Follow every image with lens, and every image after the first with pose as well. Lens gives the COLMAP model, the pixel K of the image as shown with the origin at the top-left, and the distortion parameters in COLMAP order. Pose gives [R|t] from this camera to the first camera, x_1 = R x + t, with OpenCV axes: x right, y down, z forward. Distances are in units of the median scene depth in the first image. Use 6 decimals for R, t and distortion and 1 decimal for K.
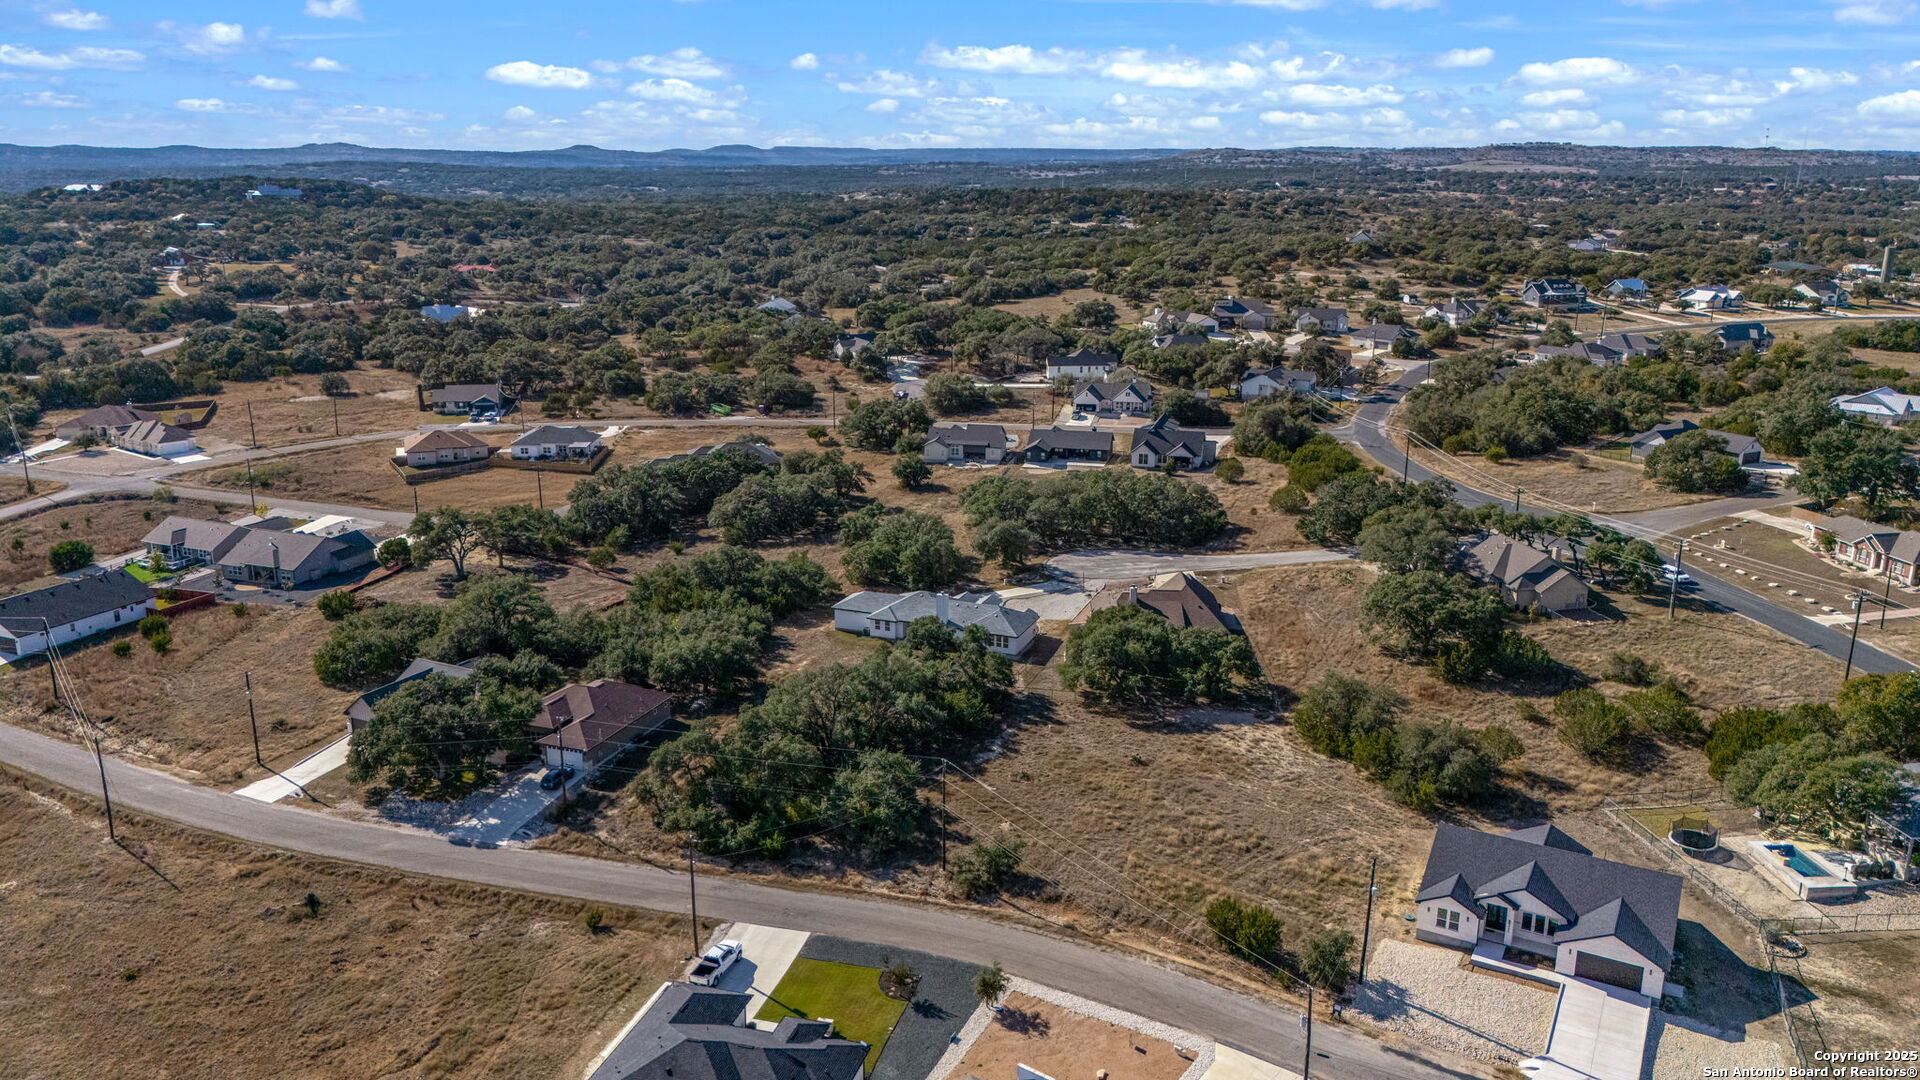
lens RADIAL K [[1418.5, 0, 960.0], [0, 1418.5, 540.0], [0, 0, 1]] dist [0.096465, -0.103899]
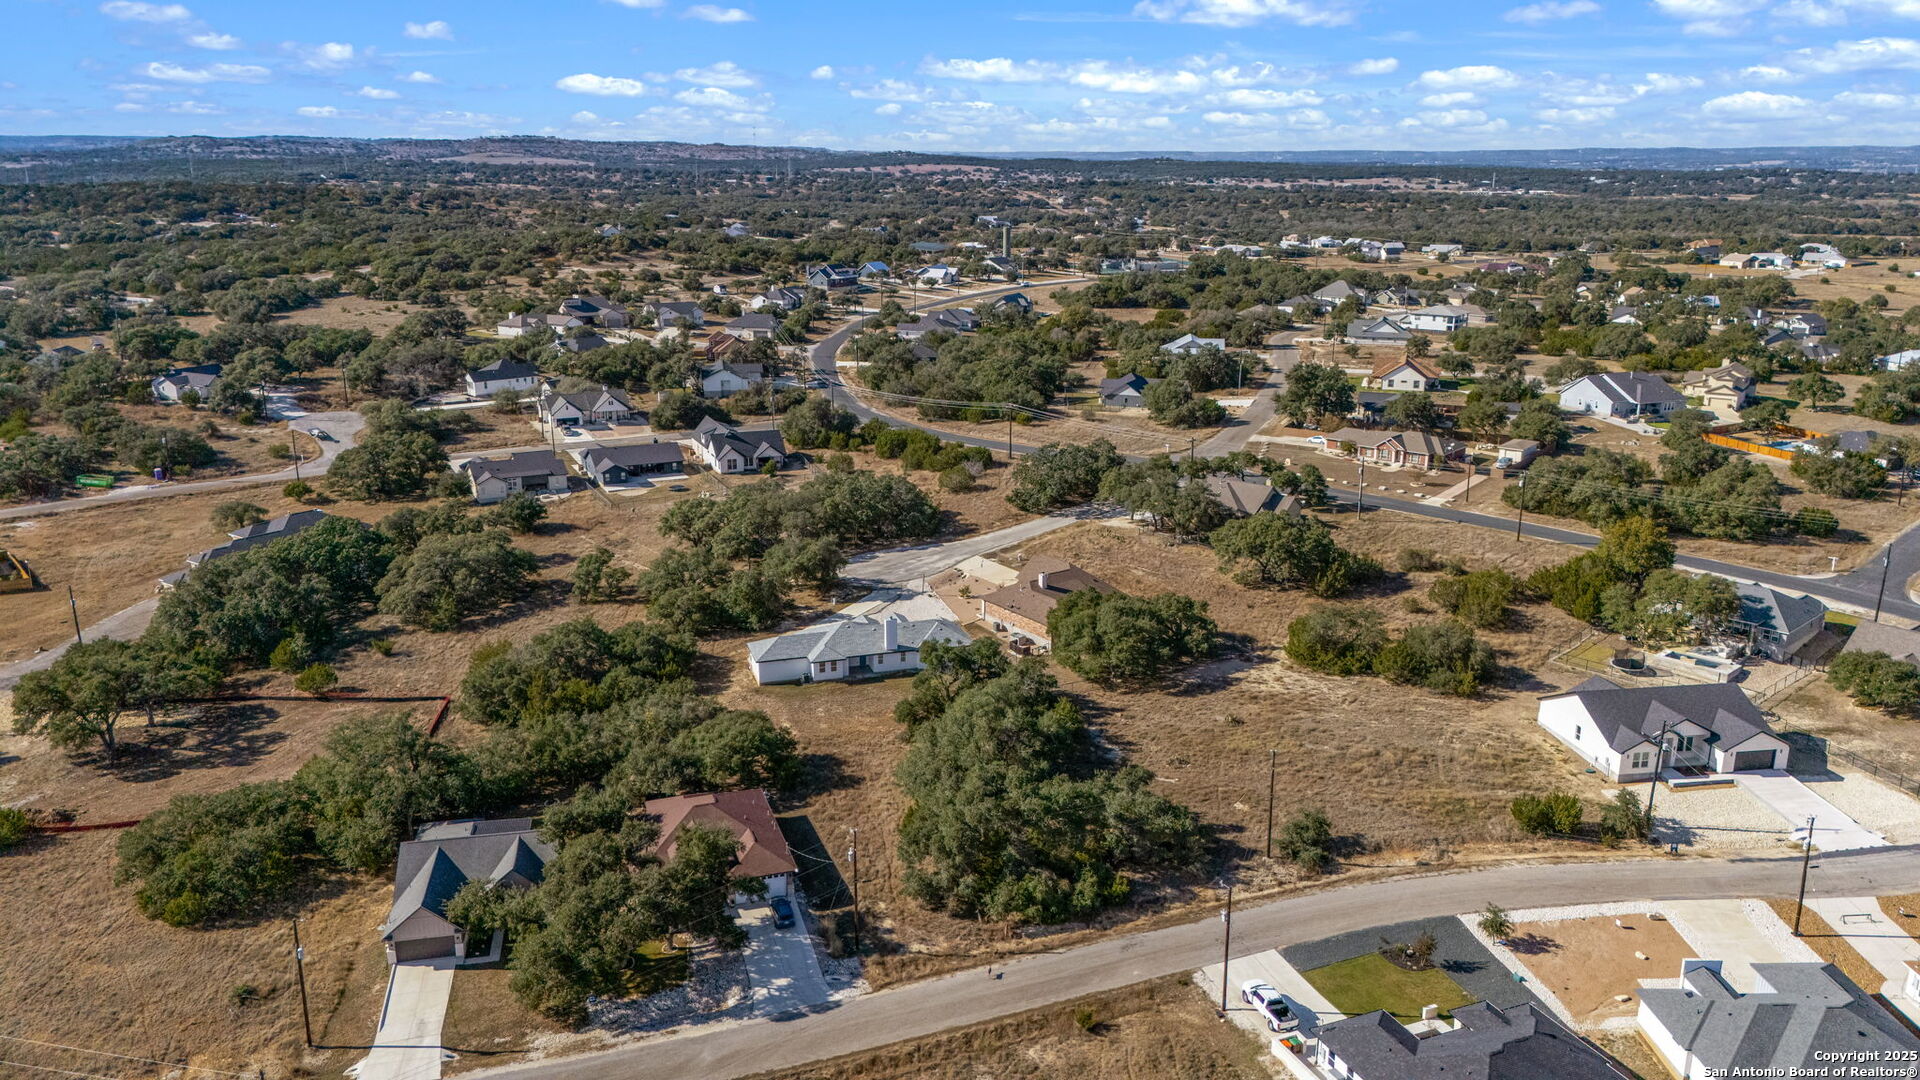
lens RADIAL K [[1405.1, 0, 963.3], [0, 1405.1, 541.7], [0, 0, 1]] dist [0.094016, -0.102965]
pose [[0.780014, -0.170812, 0.601998, -0.595409], [0.165238, 0.984101, 0.065130, -0.073635], [-0.603552, 0.048671, 0.795837, 0.247524]]
